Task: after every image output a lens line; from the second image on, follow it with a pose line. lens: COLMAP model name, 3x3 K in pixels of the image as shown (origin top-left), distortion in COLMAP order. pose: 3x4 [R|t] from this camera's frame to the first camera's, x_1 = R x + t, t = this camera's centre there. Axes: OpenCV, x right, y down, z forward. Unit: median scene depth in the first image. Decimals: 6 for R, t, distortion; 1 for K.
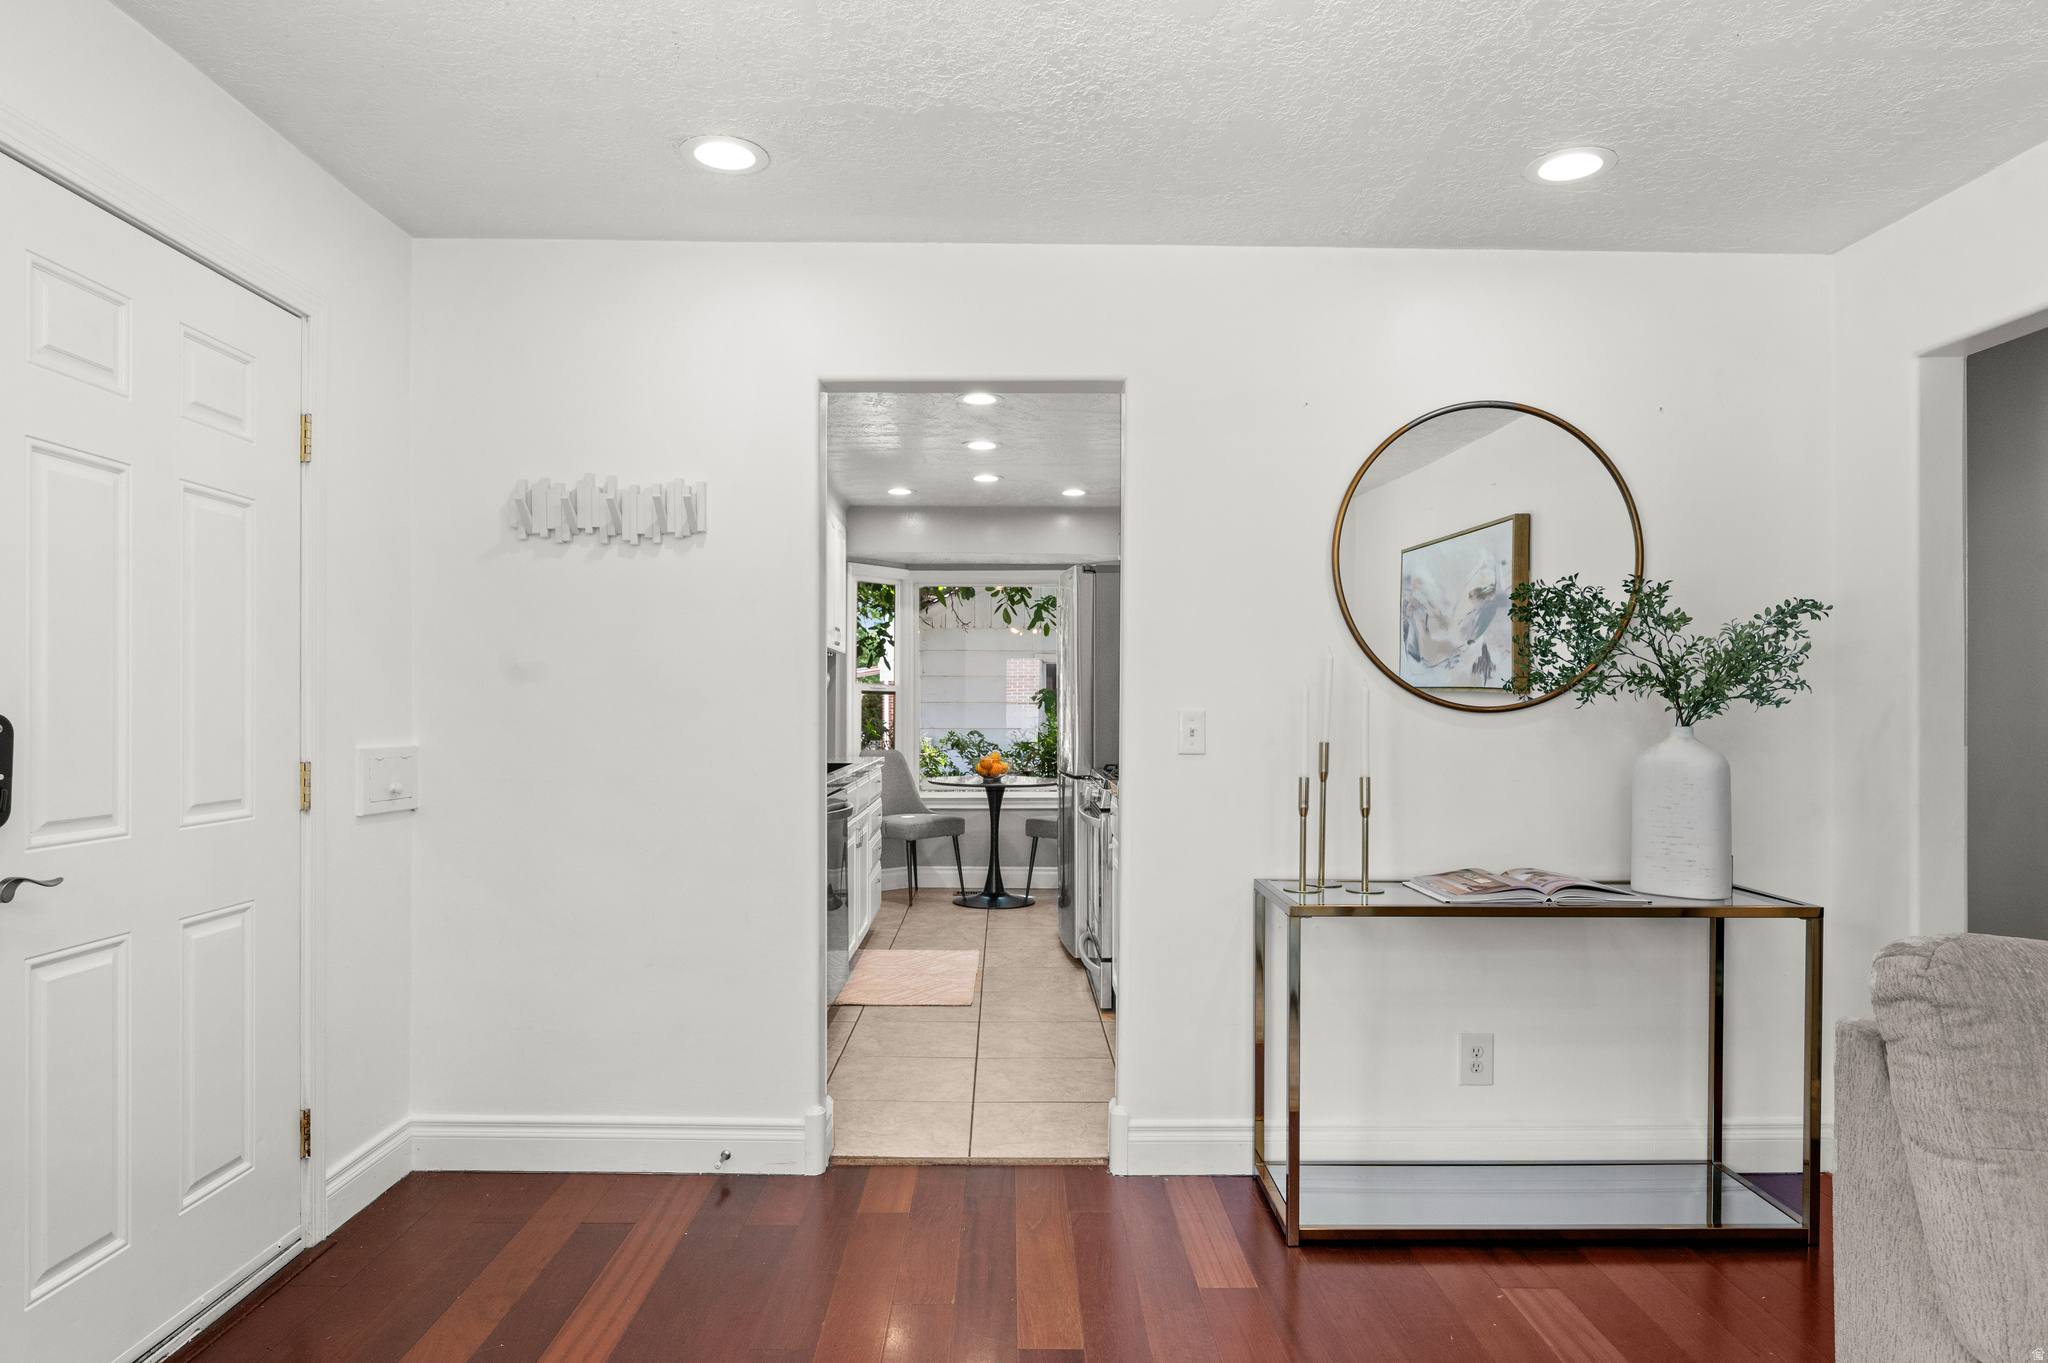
lens RADIAL K [[1212.3, 0, 1019.5], [0, 1212.3, 707.6], [0, 0, 1]] dist [0.002944, -0.000655]
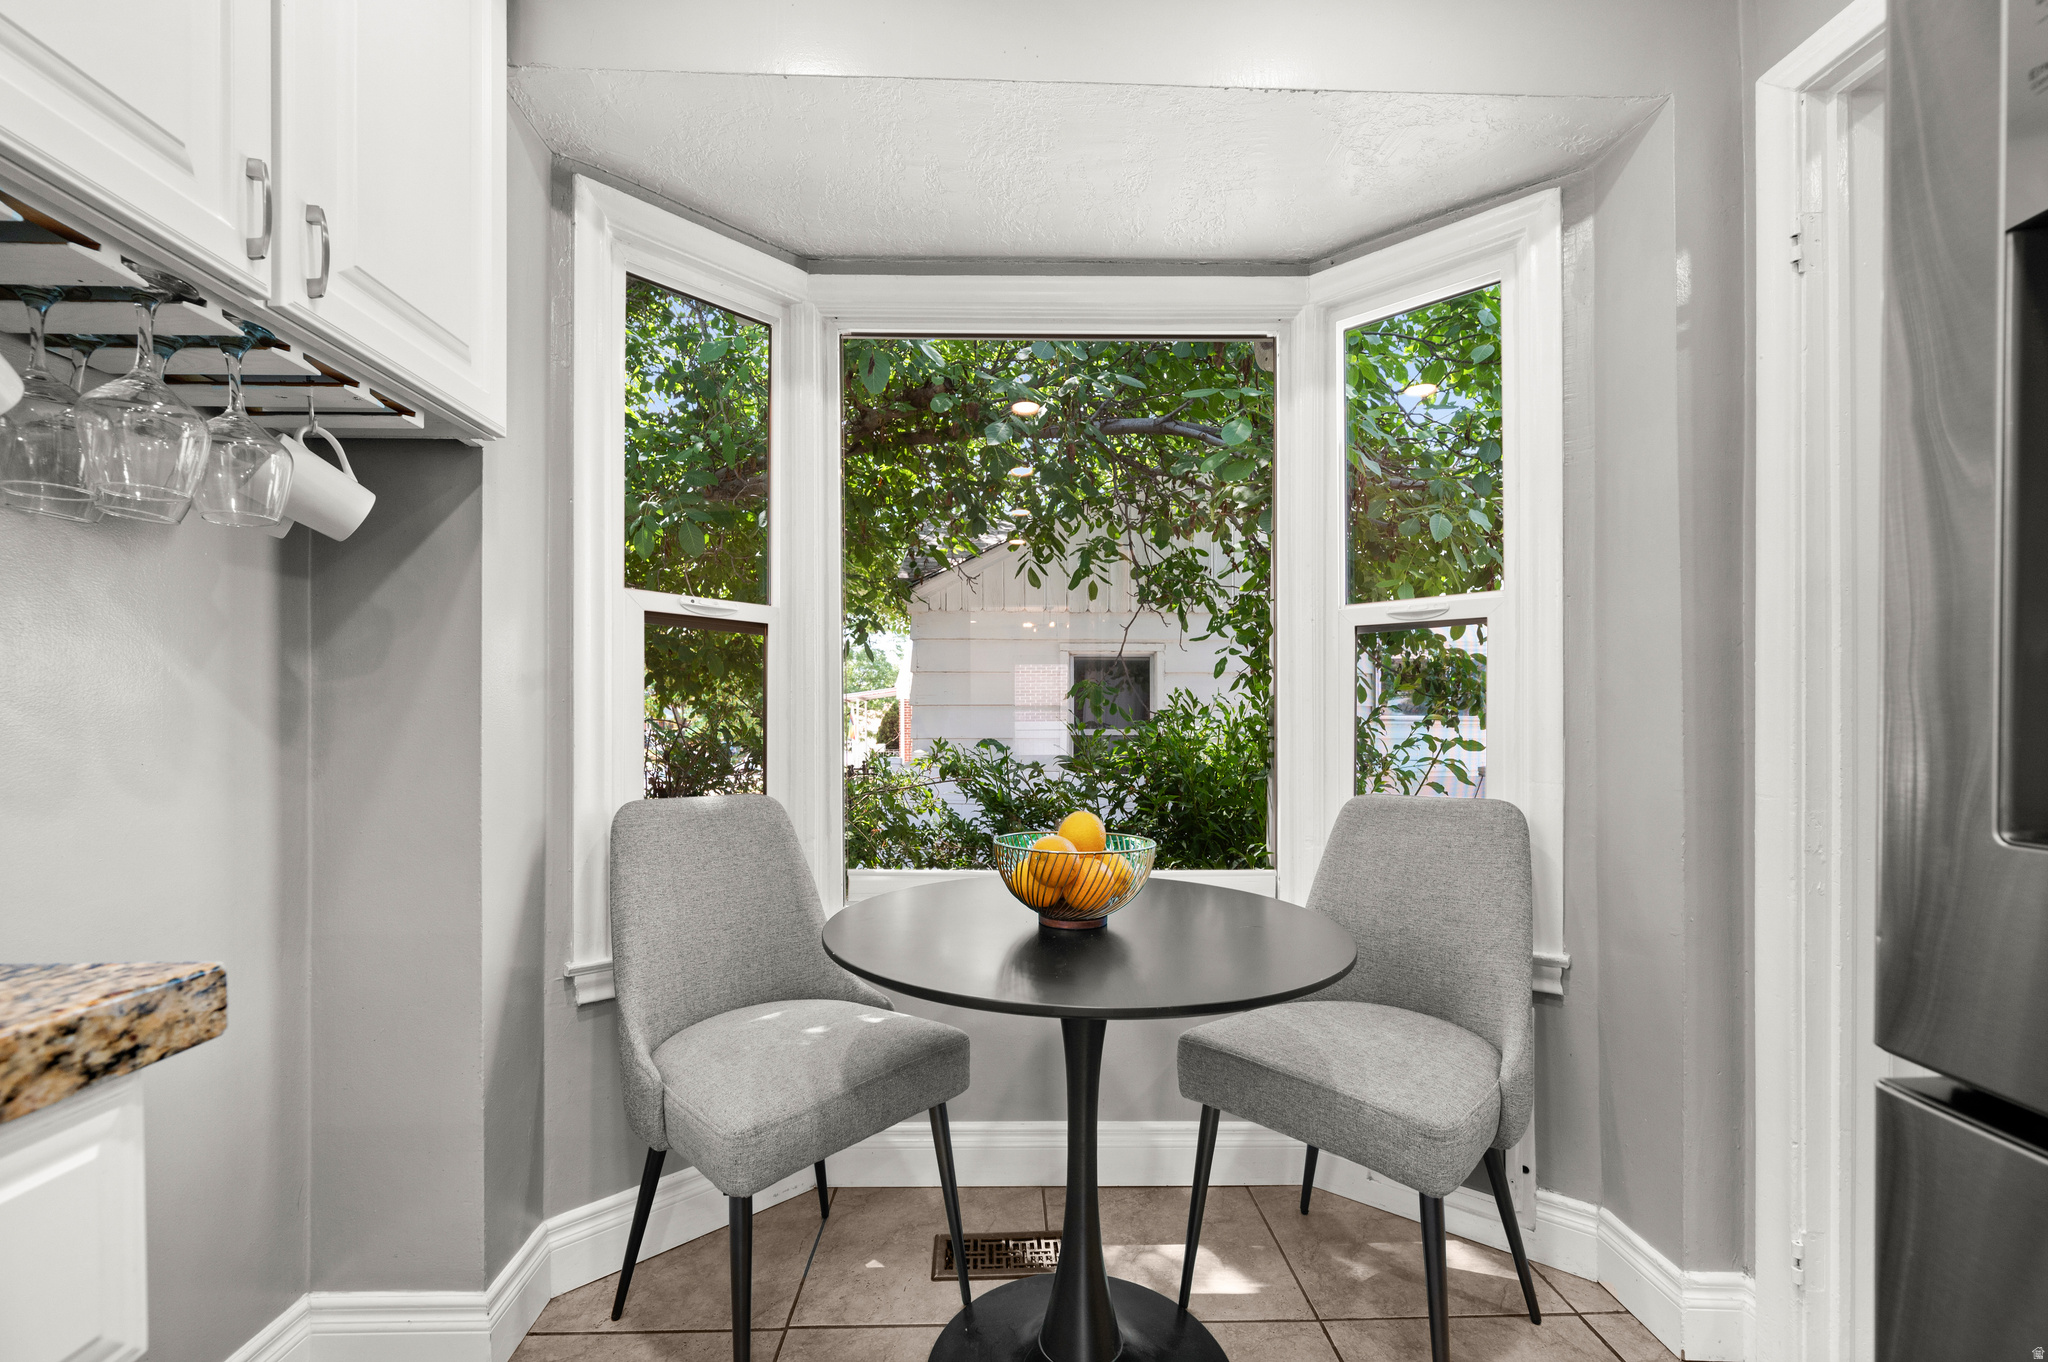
lens RADIAL K [[840.0, 0, 1022.1], [0, 840.0, 718.4], [0, 0, 1]] dist [0.000396, -0.000189]
pose [[0.999915, -0.004561, 0.012229, -0.033651], [0.004671, 0.999949, -0.008969, 0.016011], [-0.012187, 0.009025, 0.999885, 0.769433]]
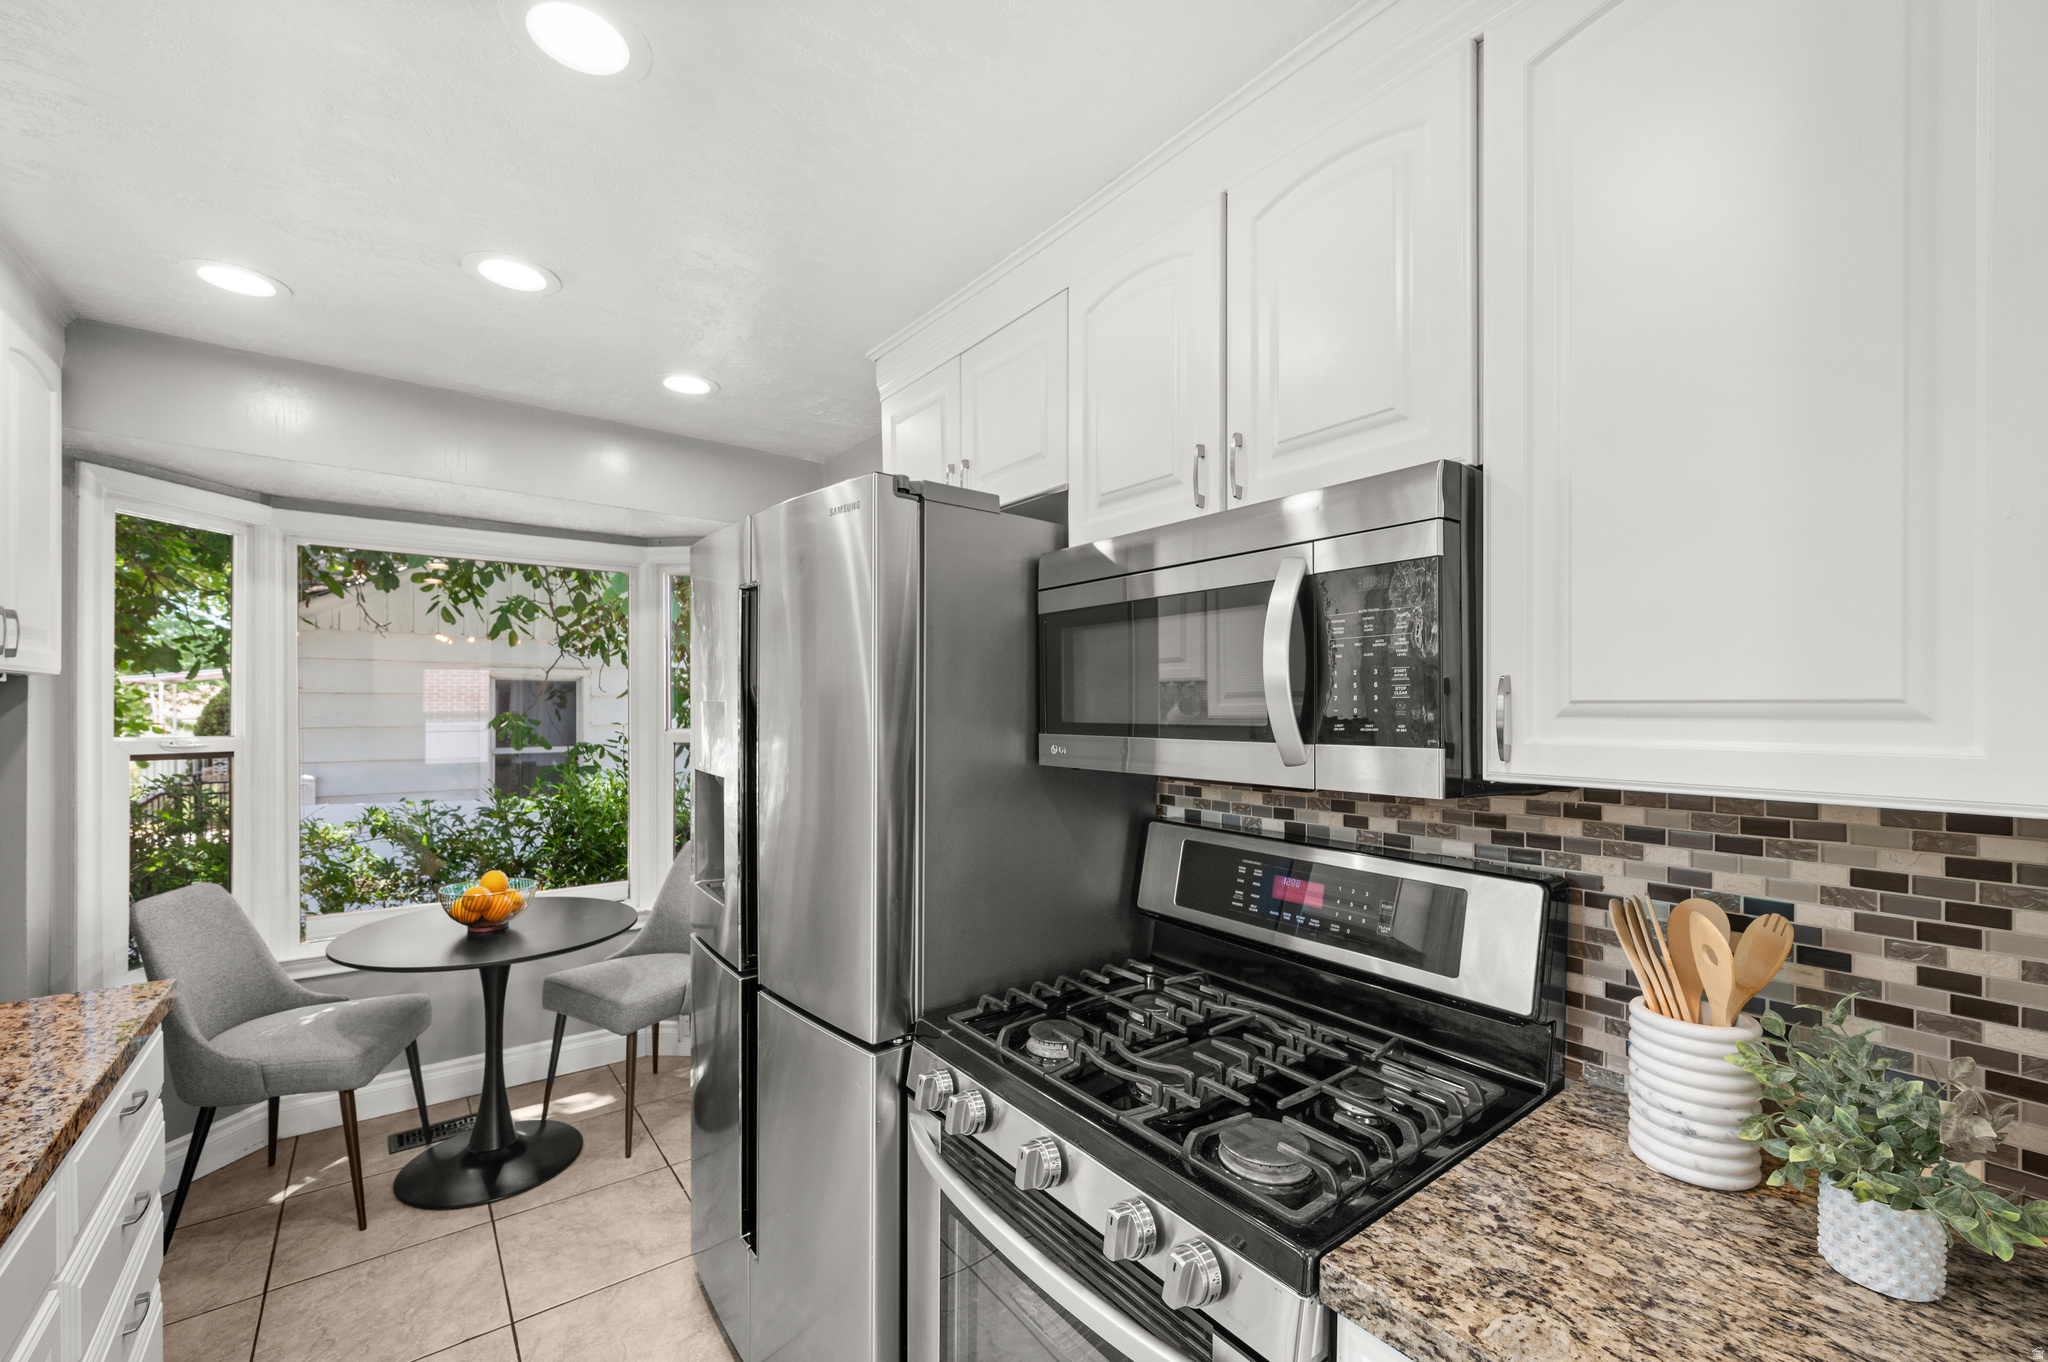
lens RADIAL K [[840.0, 0, 1022.1], [0, 840.0, 718.4], [0, 0, 1]] dist [0.000396, -0.000189]
pose [[0.806522, -0.006806, 0.591164, -0.047159], [-0.003294, 0.999866, 0.016006, -0.033441], [-0.591194, -0.014857, 0.806392, 0.546653]]
